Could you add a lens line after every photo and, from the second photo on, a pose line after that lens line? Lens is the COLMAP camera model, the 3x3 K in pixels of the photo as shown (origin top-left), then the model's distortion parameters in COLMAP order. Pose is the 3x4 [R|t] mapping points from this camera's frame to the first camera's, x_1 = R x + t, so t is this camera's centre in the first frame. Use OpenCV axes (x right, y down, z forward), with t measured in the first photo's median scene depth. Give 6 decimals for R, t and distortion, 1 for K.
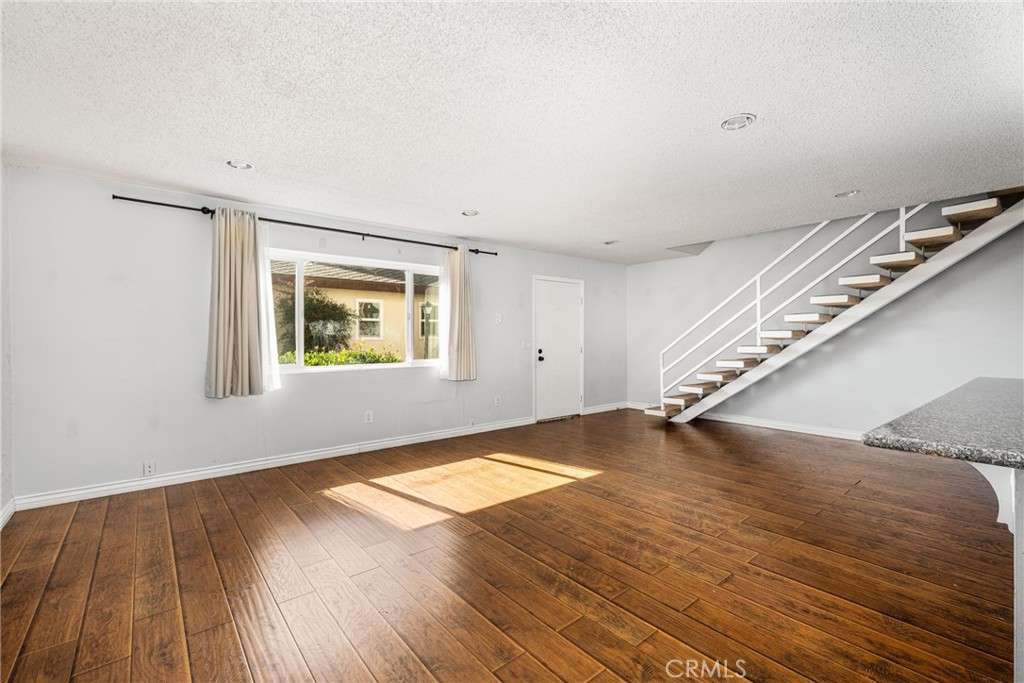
lens RADIAL K [[448.8, 0, 508.3], [0, 448.8, 338.3], [0, 0, 1]] dist [-0.000197, 0.001581]
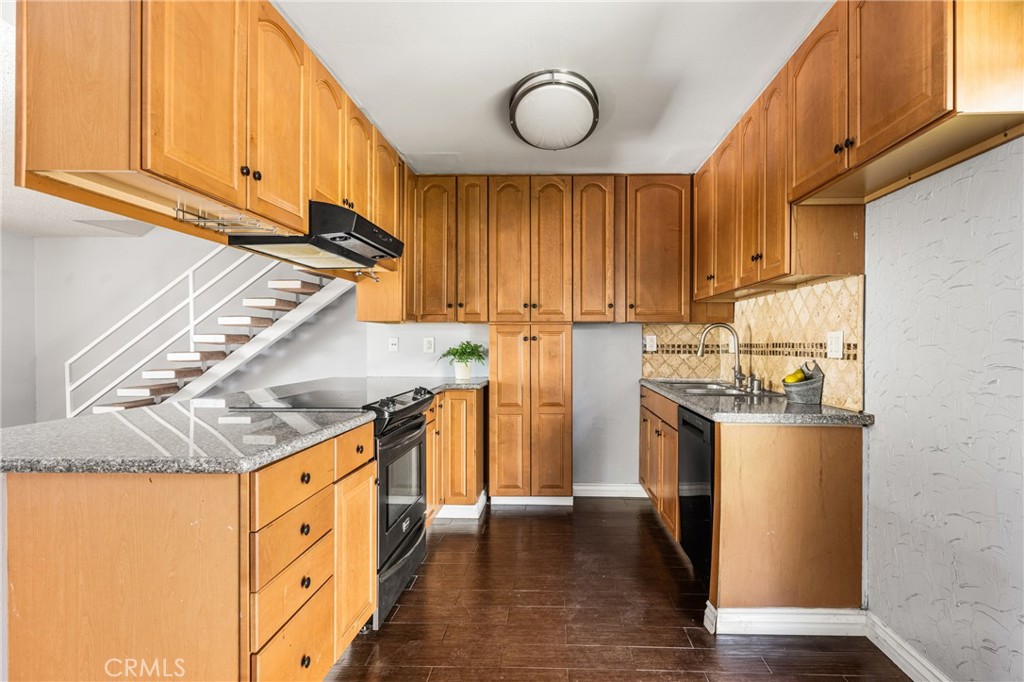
lens RADIAL K [[526.4, 0, 541.9], [0, 526.4, 345.1], [0, 0, 1]] dist [0.005910, -0.003880]
pose [[0.651664, 0.000109, 0.758508, 0.315006], [-0.001447, 0.999998, 0.001100, 0.001830], [-0.758506, -0.001814, 0.651663, -0.221992]]
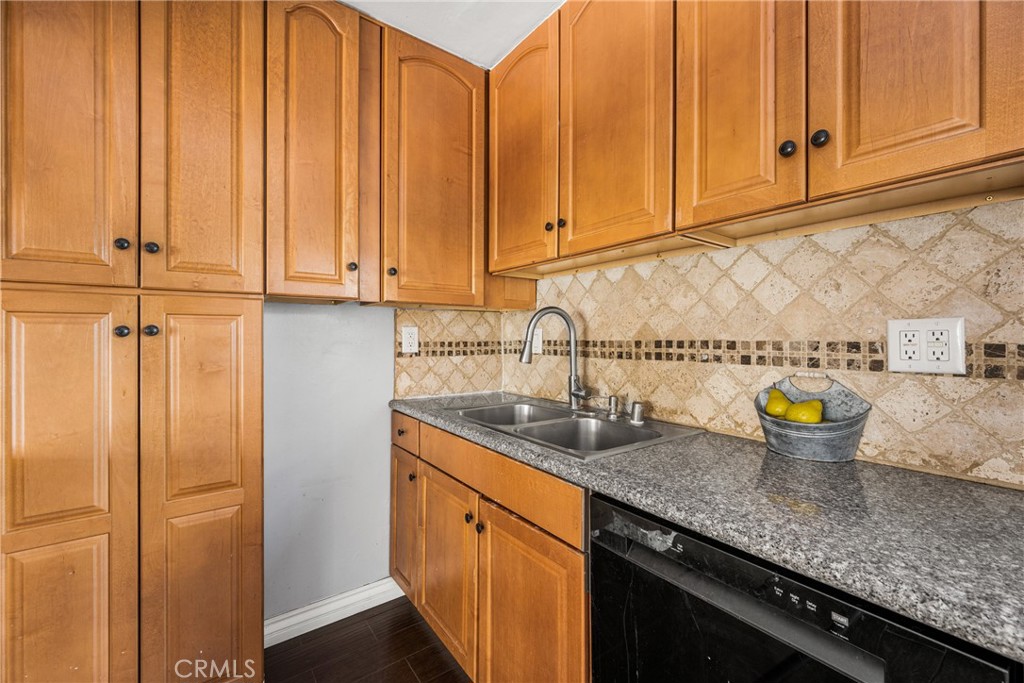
lens RADIAL K [[414.4, 0, 513.6], [0, 414.4, 334.6], [0, 0, 1]] dist [-0.001752, 0.001404]
pose [[0.049706, 0.007125, 0.998738, 0.768324], [0.001818, 0.999972, -0.007225, -0.003741], [-0.998762, 0.002174, 0.049691, 0.155038]]
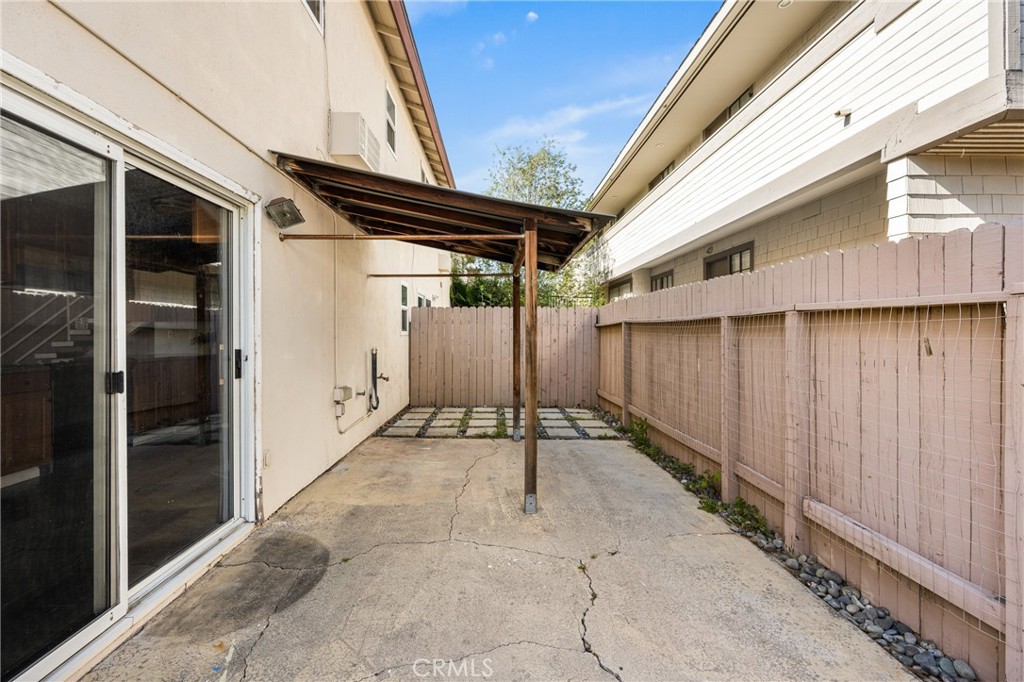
lens RADIAL K [[414.4, 0, 505.4], [0, 414.4, 330.0], [0, 0, 1]] dist [-0.001752, 0.001404]
pose [[0.613003, -0.000519, 0.790081, 0.520091], [0.010873, 0.999911, -0.007779, 0.011017], [-0.790006, 0.013359, 0.612954, -1.080223]]
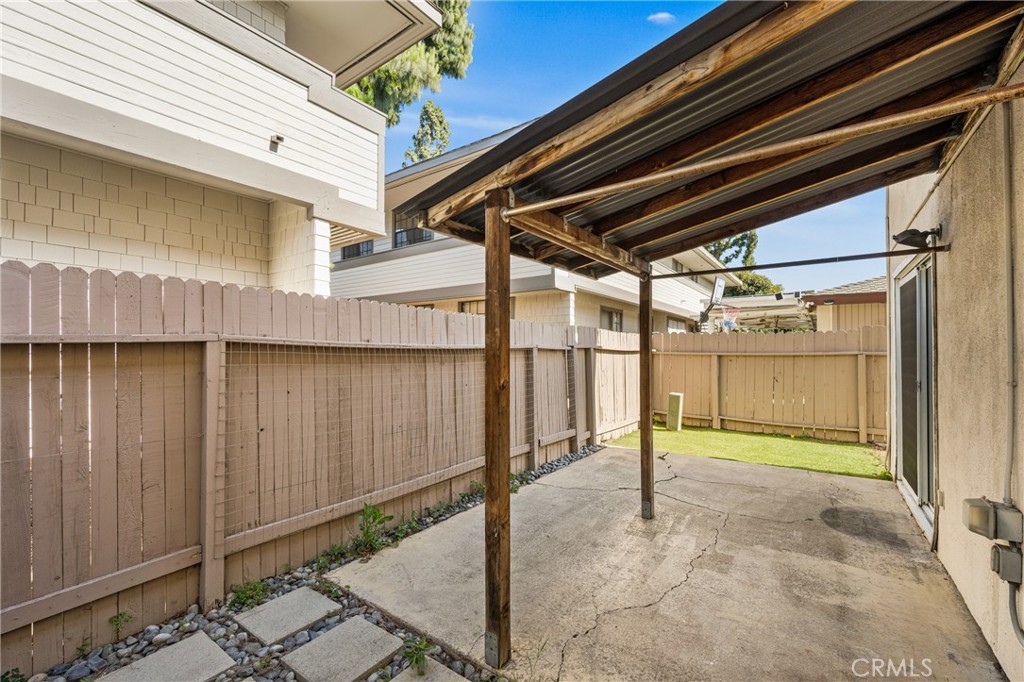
lens RADIAL K [[414.4, 0, 514.3], [0, 414.4, 346.8], [0, 0, 1]] dist [-0.001752, 0.001404]
pose [[-0.968640, -0.003976, -0.248437, 1.714959], [-0.004041, 0.999992, -0.000247, -0.022073], [0.248436, 0.000764, -0.968648, 0.211093]]
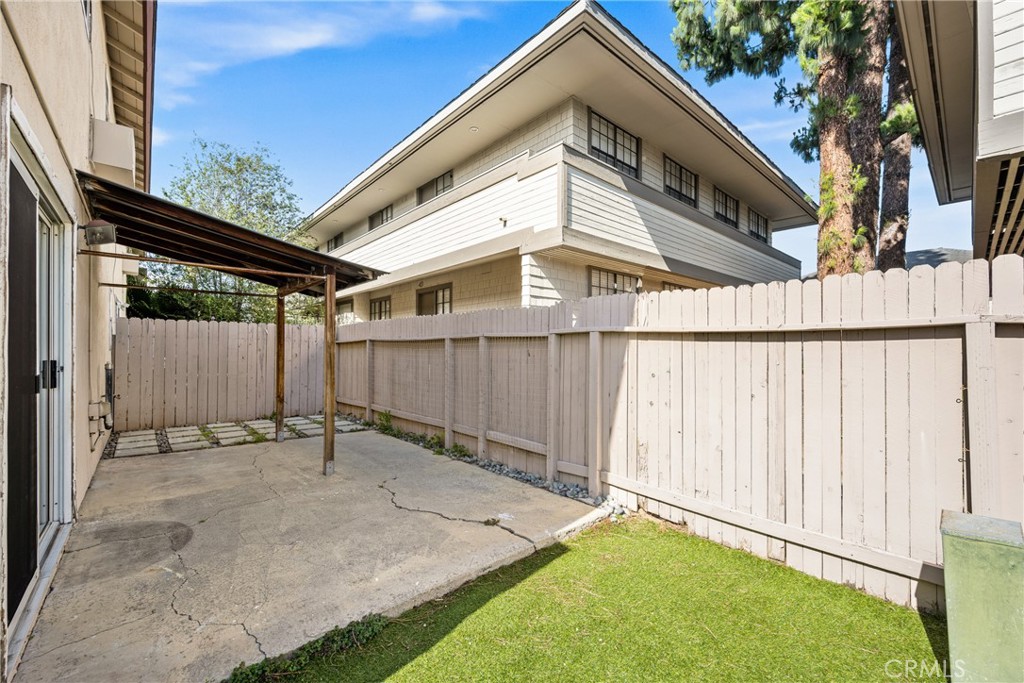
lens RADIAL K [[414.4, 0, 511.1], [0, 414.4, 343.7], [0, 0, 1]] dist [-0.001752, 0.001404]
pose [[-0.046536, 0.010572, 0.998861, 0.029651], [0.006115, 0.999928, -0.010299, 0.017140], [-0.998898, 0.005628, -0.046598, -1.066397]]
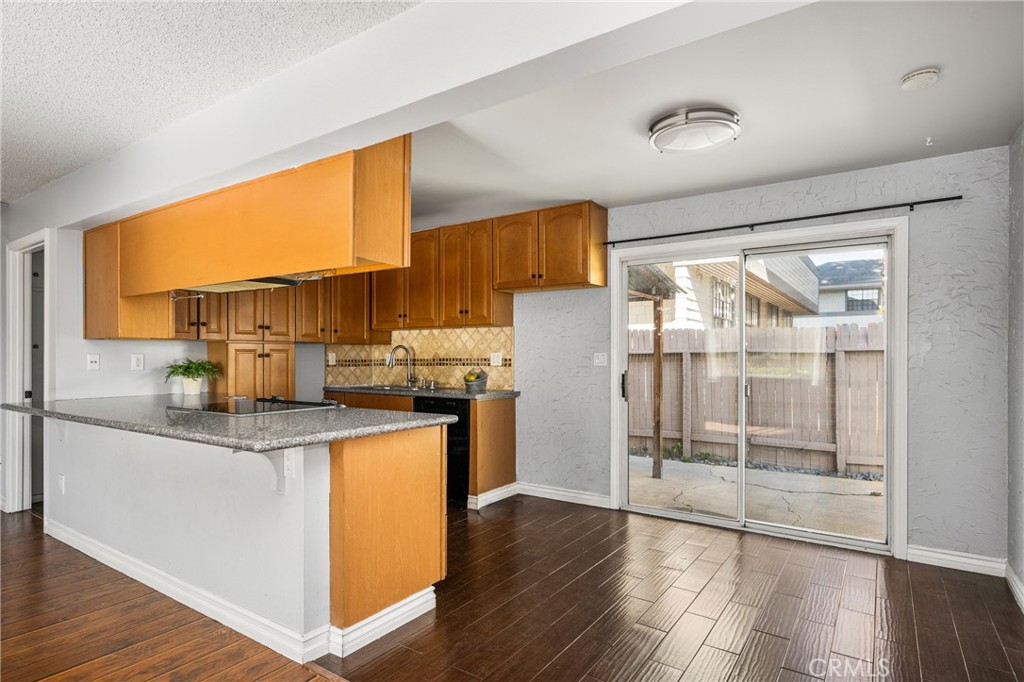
lens RADIAL K [[547.8, 0, 514.6], [0, 547.8, 357.2], [0, 0, 1]] dist [-0.006267, 0.002975]
pose [[-0.285861, 0.003242, 0.958266, -0.258243], [0.005369, 0.999984, -0.001781, -0.000607], [-0.958256, 0.004636, -0.285874, 0.260538]]
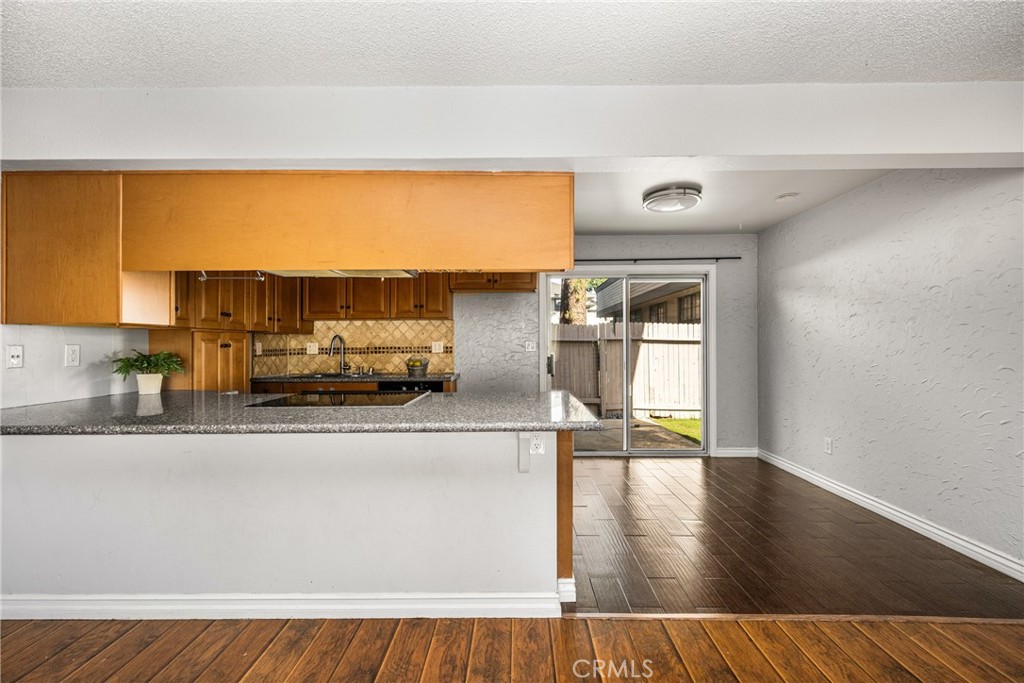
lens RADIAL K [[414.4, 0, 513.4], [0, 414.4, 348.5], [0, 0, 1]] dist [-0.001752, 0.001404]
pose [[-0.770933, 0.001533, 0.636915, 0.080085], [0.011414, 0.999870, 0.011409, -0.006035], [-0.636814, 0.016065, -0.770850, 0.718453]]
